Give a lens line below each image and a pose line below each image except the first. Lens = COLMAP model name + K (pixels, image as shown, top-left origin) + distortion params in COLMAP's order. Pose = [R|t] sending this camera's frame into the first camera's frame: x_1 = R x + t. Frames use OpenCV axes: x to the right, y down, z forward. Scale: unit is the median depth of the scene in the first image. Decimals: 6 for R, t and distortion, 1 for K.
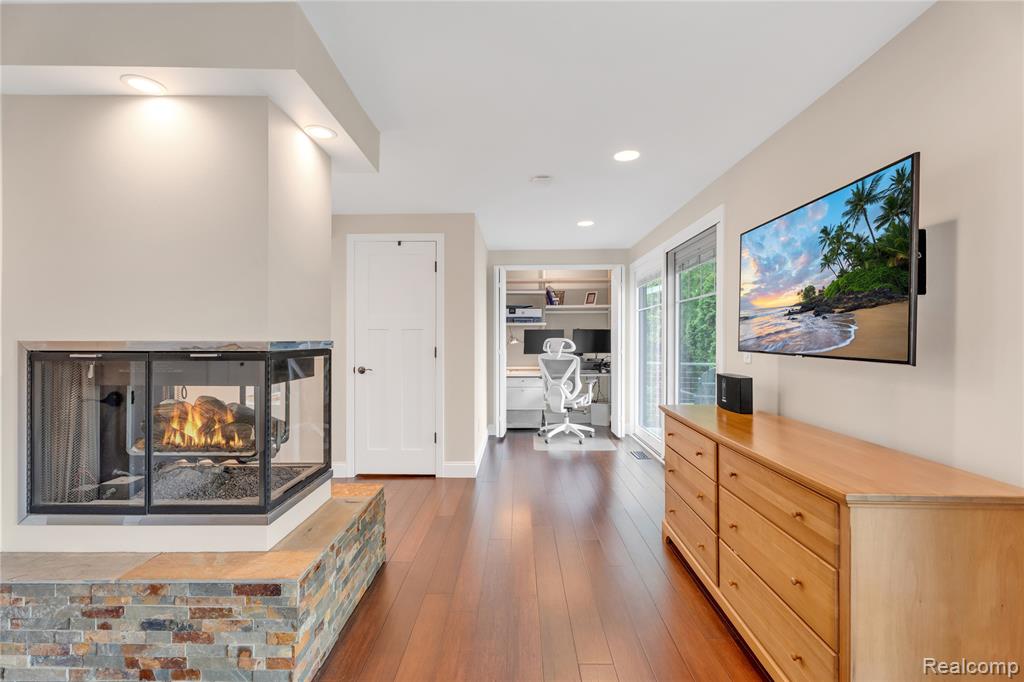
lens RADIAL K [[457.2, 0, 505.9], [0, 457.2, 332.8], [0, 0, 1]] dist [-0.002995, -0.001632]
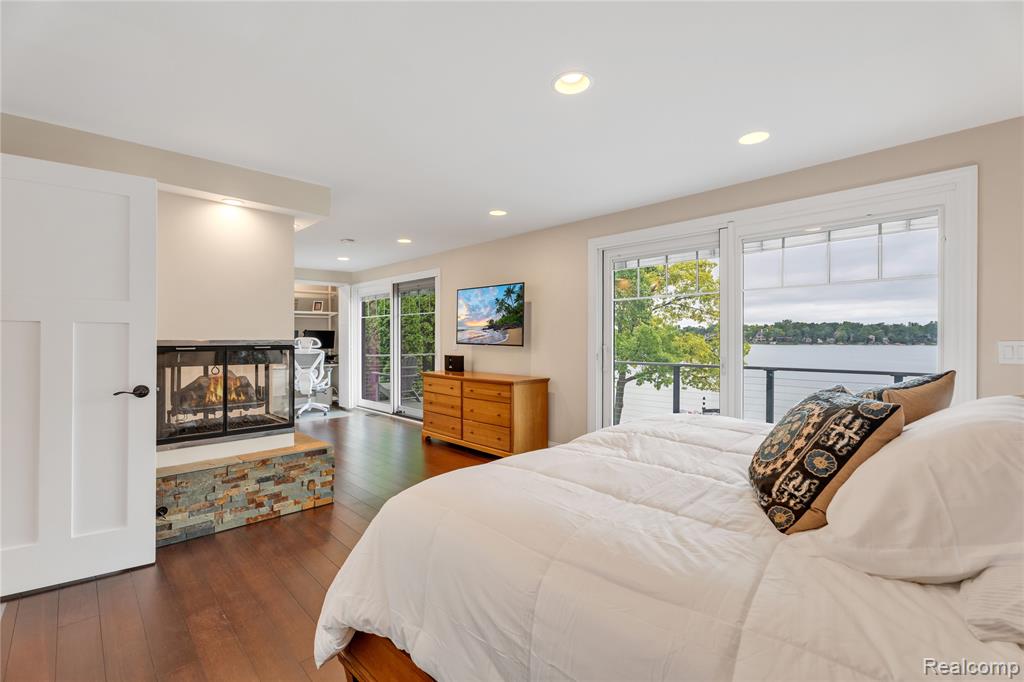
lens RADIAL K [[457.2, 0, 511.2], [0, 457.2, 341.1], [0, 0, 1]] dist [-0.002995, -0.001632]
pose [[0.701985, -0.000332, 0.712192, -1.209118], [-0.014711, 0.999780, 0.014967, -0.016986], [-0.712040, -0.020984, 0.701825, -0.998332]]
